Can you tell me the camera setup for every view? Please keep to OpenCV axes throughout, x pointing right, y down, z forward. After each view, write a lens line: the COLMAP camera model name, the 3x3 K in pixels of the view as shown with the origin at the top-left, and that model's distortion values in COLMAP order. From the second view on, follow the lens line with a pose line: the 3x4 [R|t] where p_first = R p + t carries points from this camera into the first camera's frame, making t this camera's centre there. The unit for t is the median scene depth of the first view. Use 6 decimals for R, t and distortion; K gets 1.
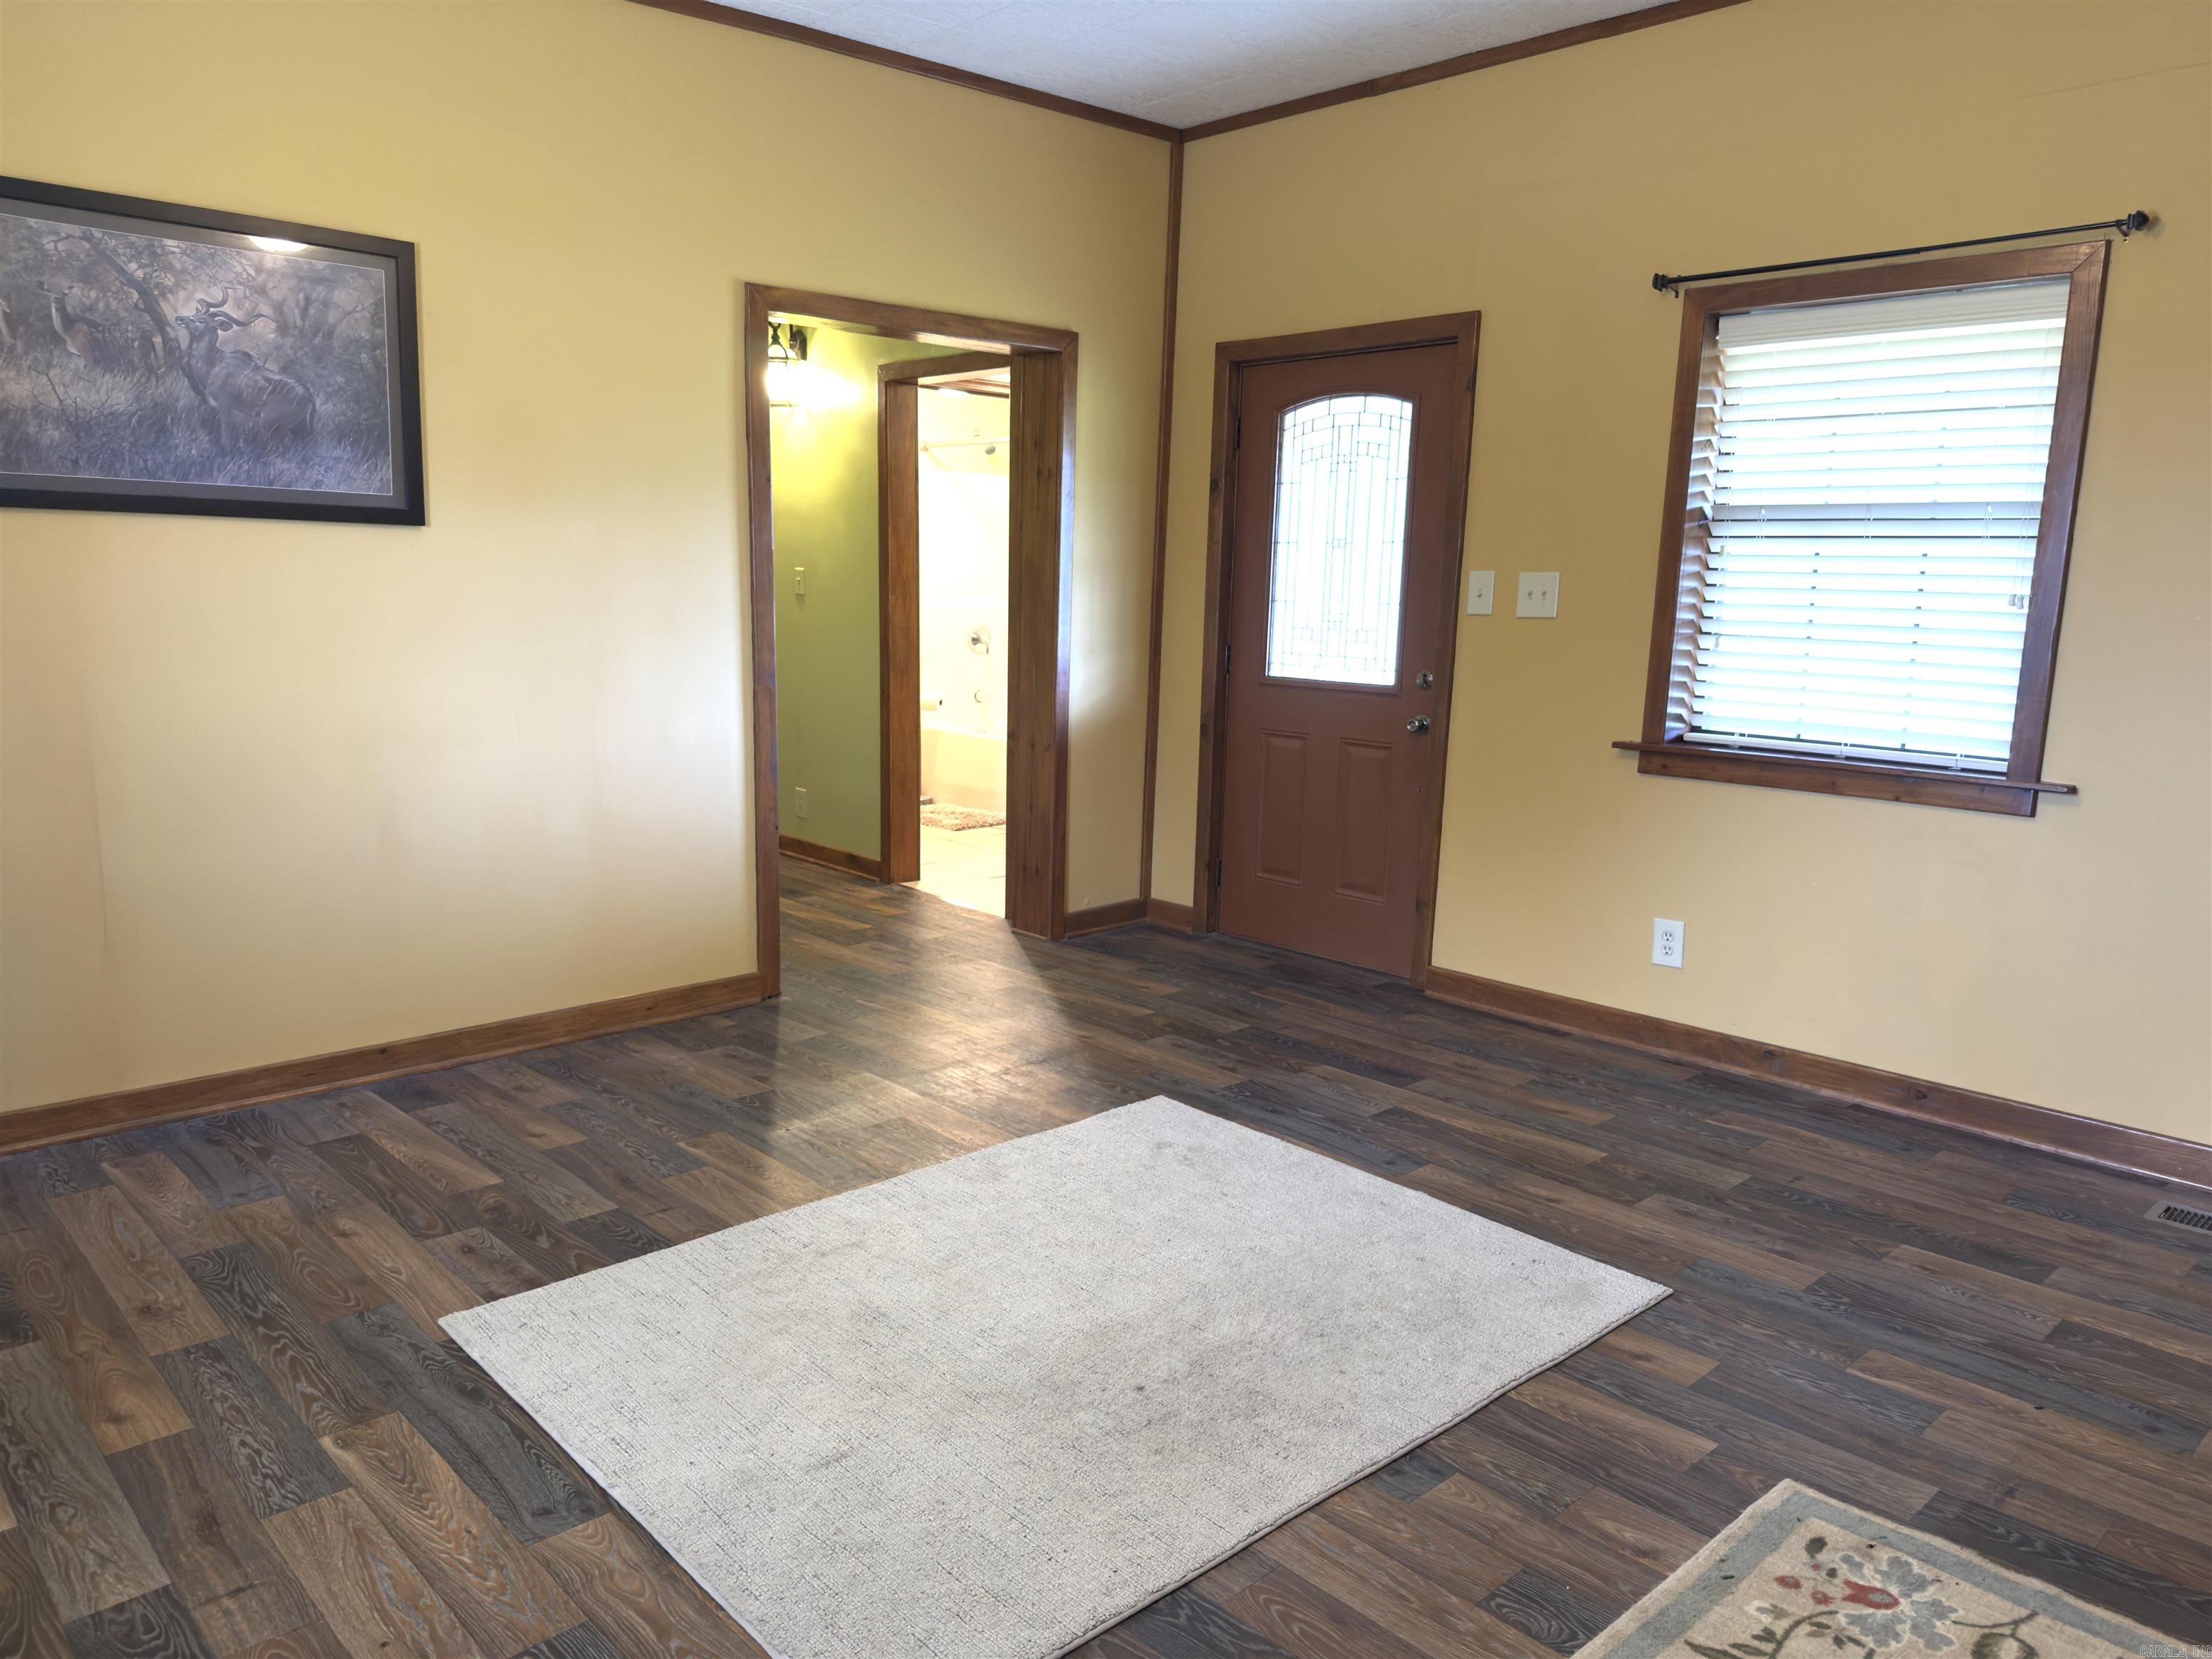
lens RADIAL K [[1562.0, 0, 1112.5], [0, 1562.0, 841.7], [0, 0, 1]] dist [0.133366, -0.218960]
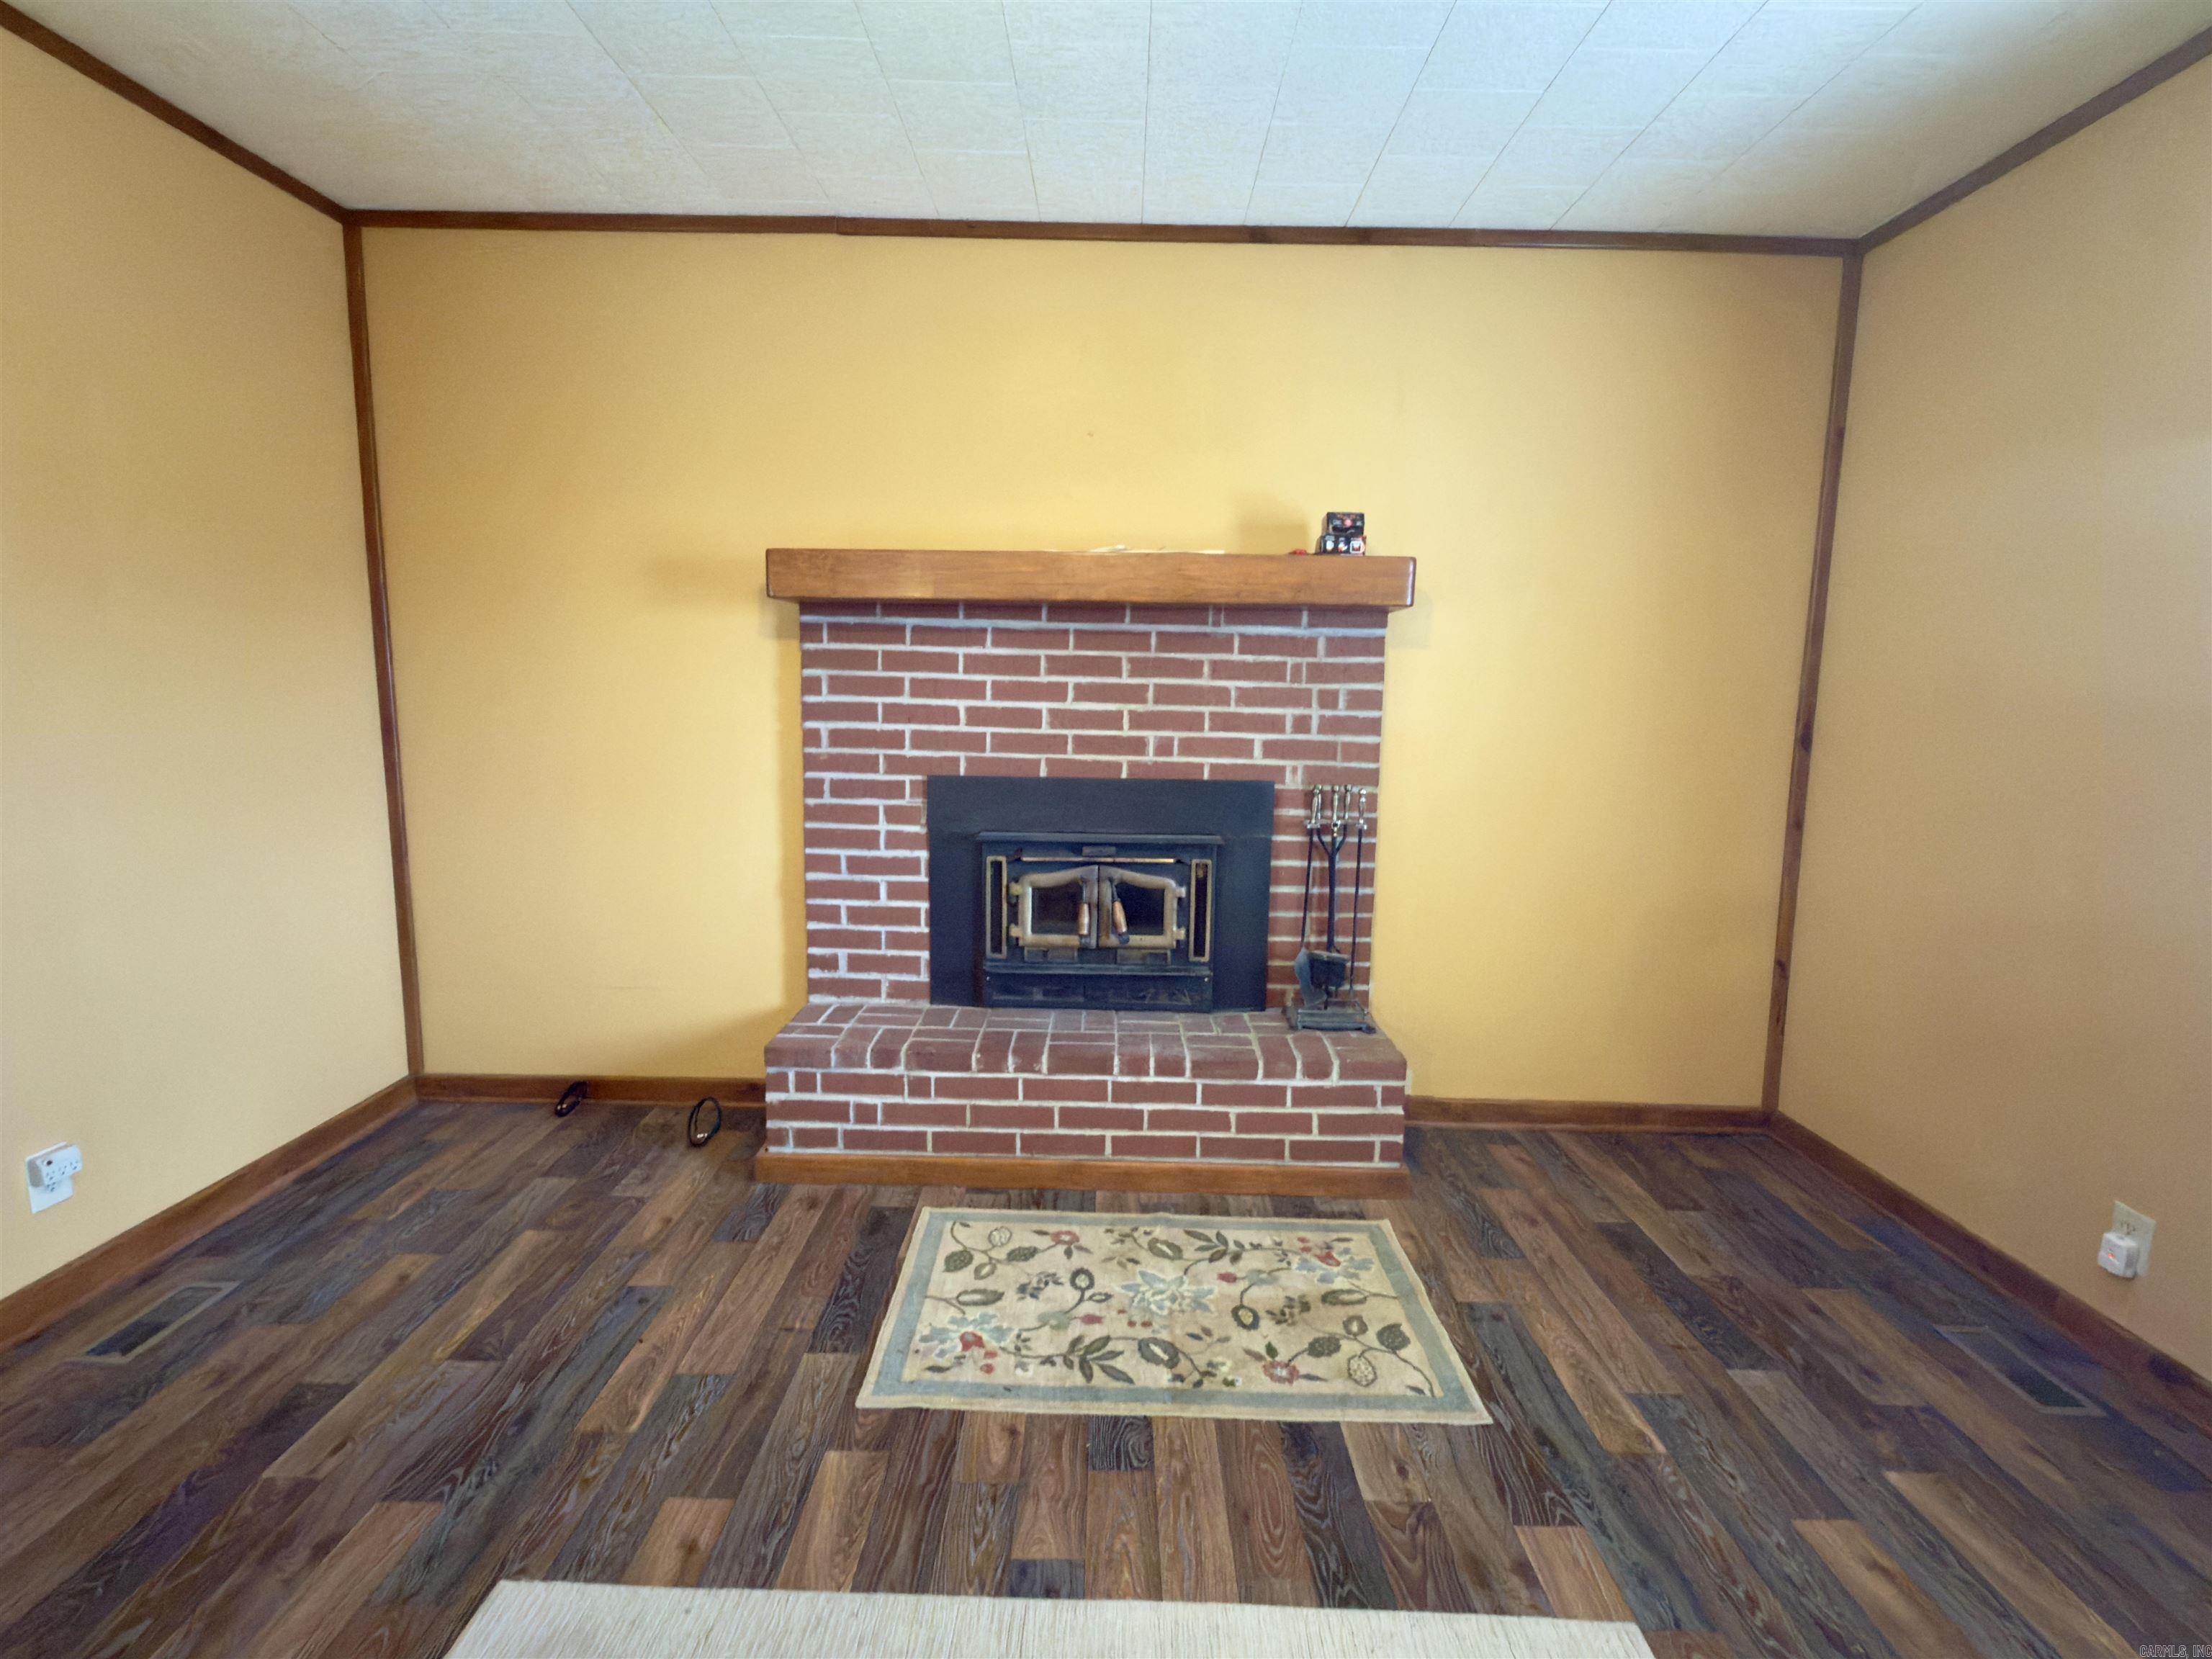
lens RADIAL K [[1024.0, 0, 1106.0], [0, 1024.0, 829.5], [0, 0, 1]] dist [-0.001076, 0.000293]
pose [[-0.724968, -0.119651, 0.678310, -0.198168], [0.089739, 0.959994, 0.265250, -0.213031], [-0.682911, 0.253169, -0.685228, 1.033910]]
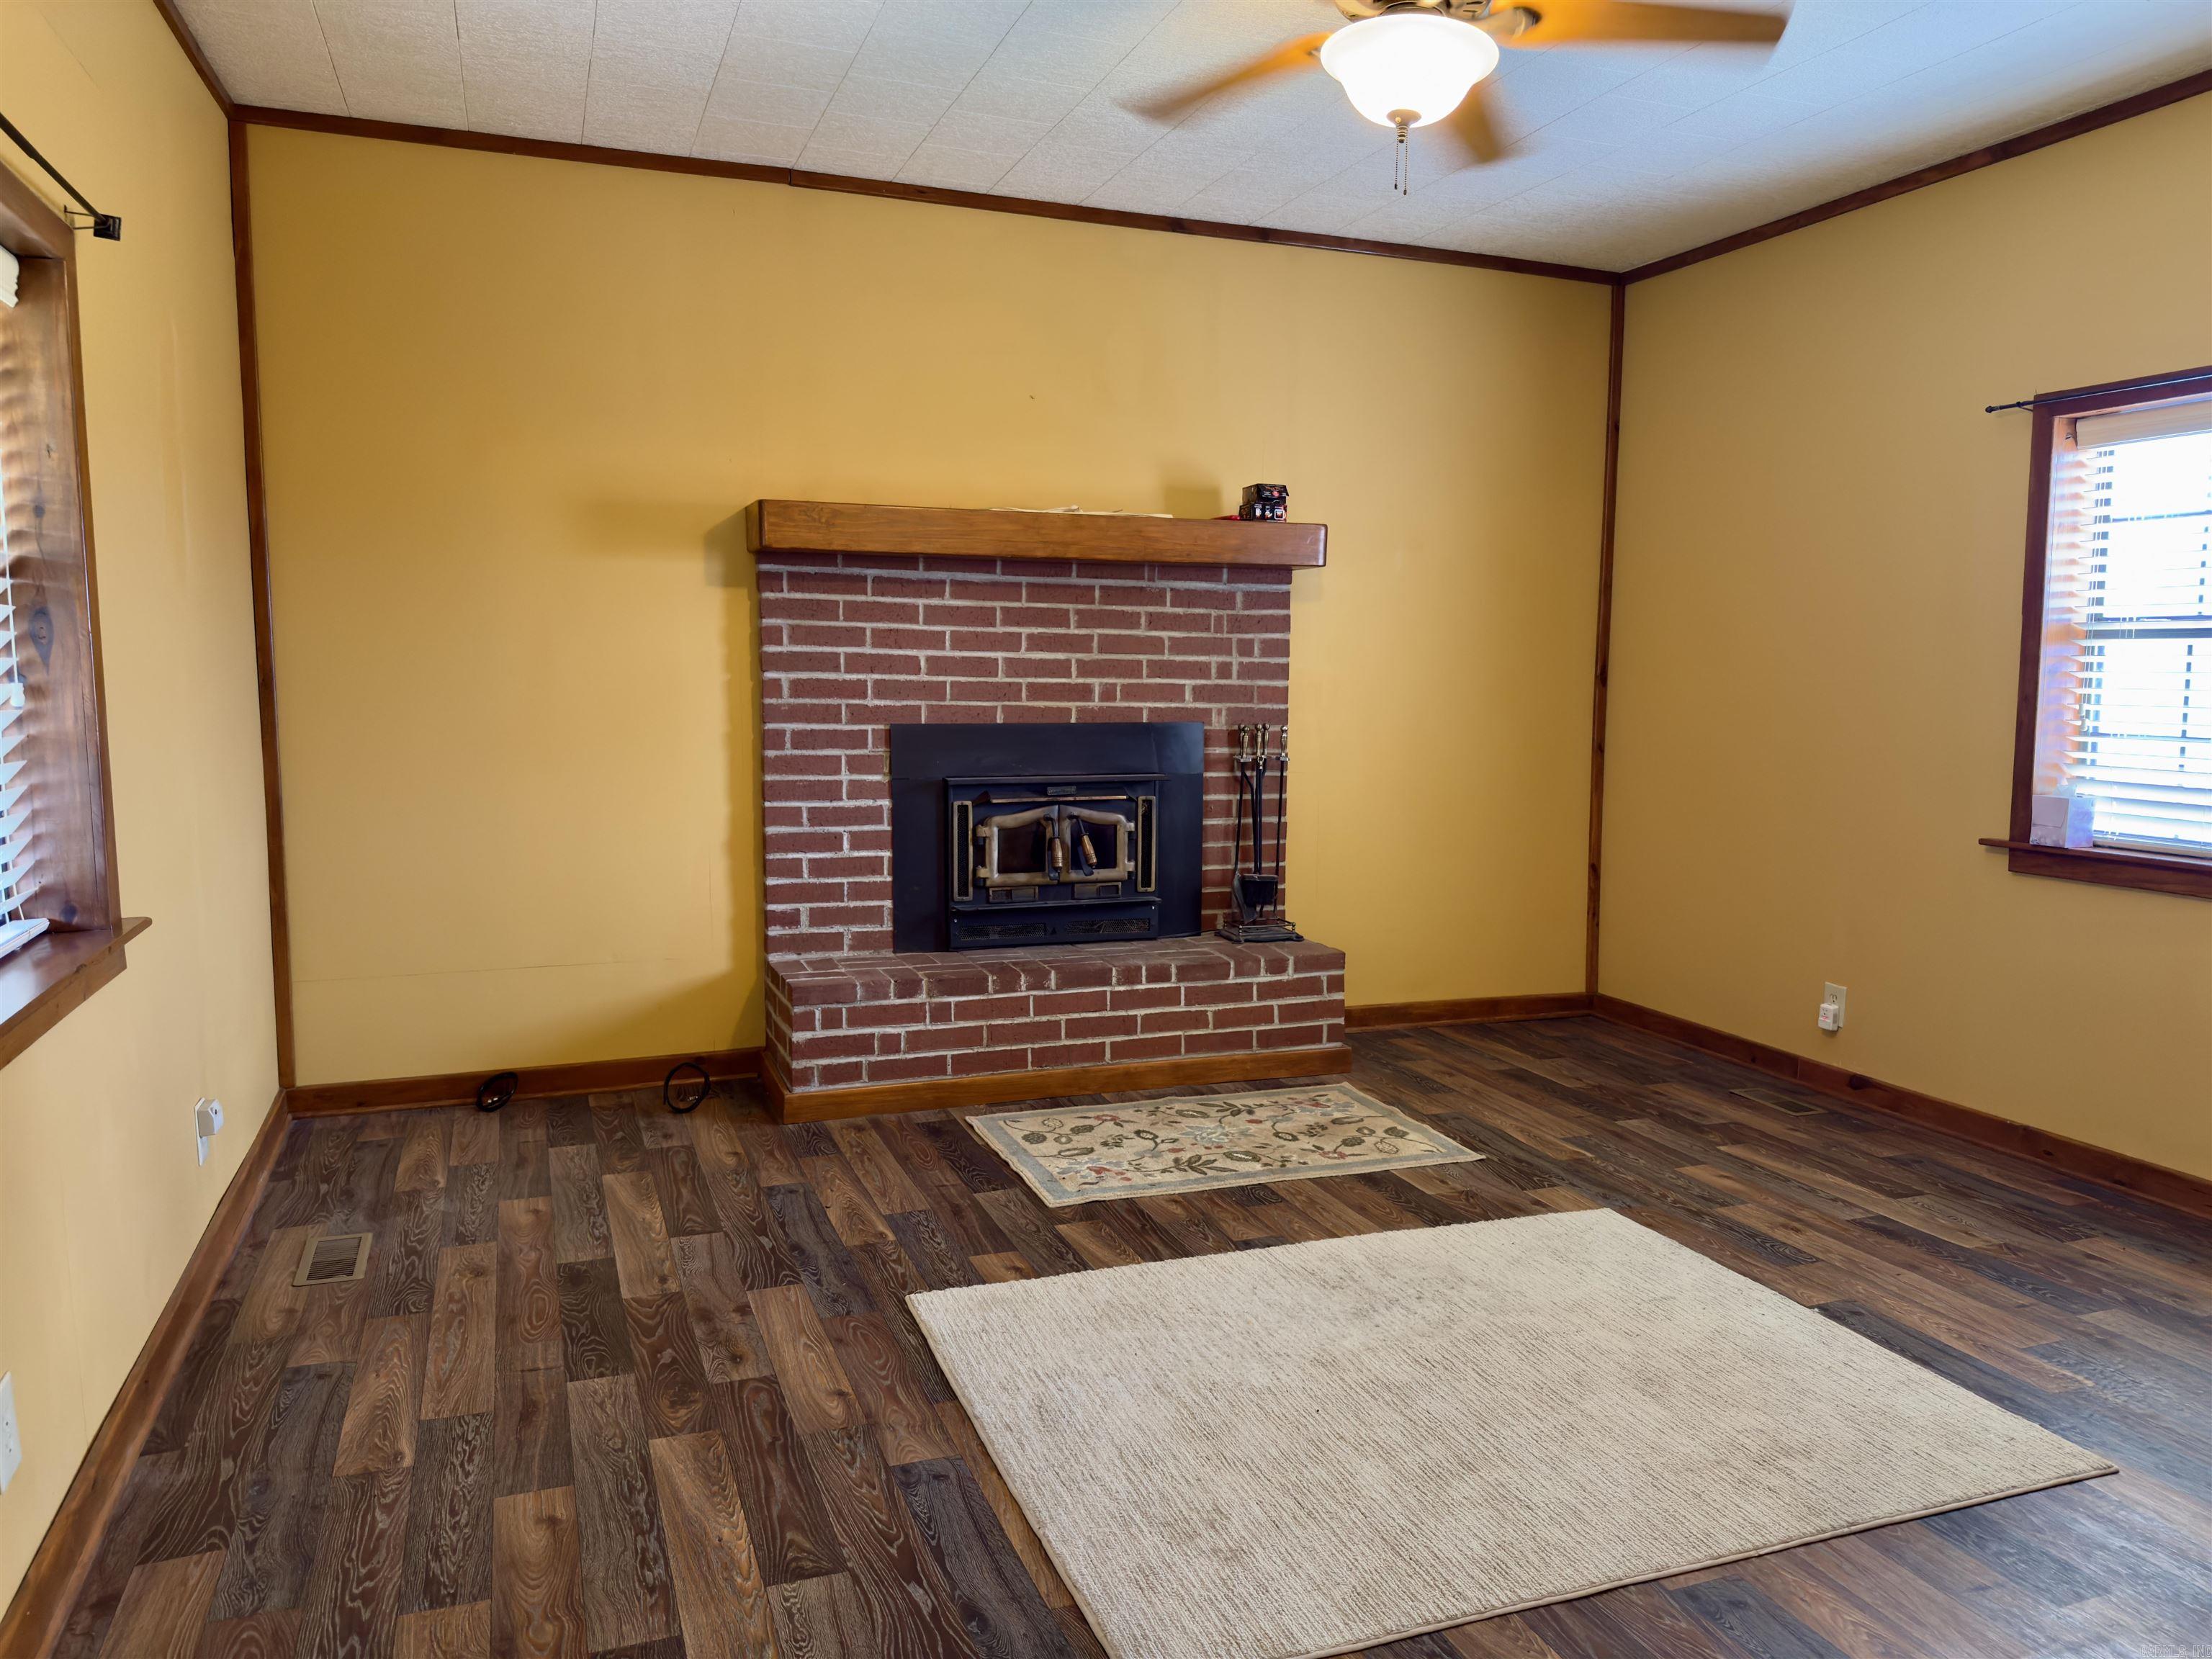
lens RADIAL K [[1562.0, 0, 1112.5], [0, 1562.0, 841.7], [0, 0, 1]] dist [0.133366, -0.218960]
pose [[-0.925325, -0.066156, 0.373358, -0.178168], [0.041567, 0.961028, 0.273307, -0.324279], [-0.376888, 0.268417, -0.886514, 1.825679]]
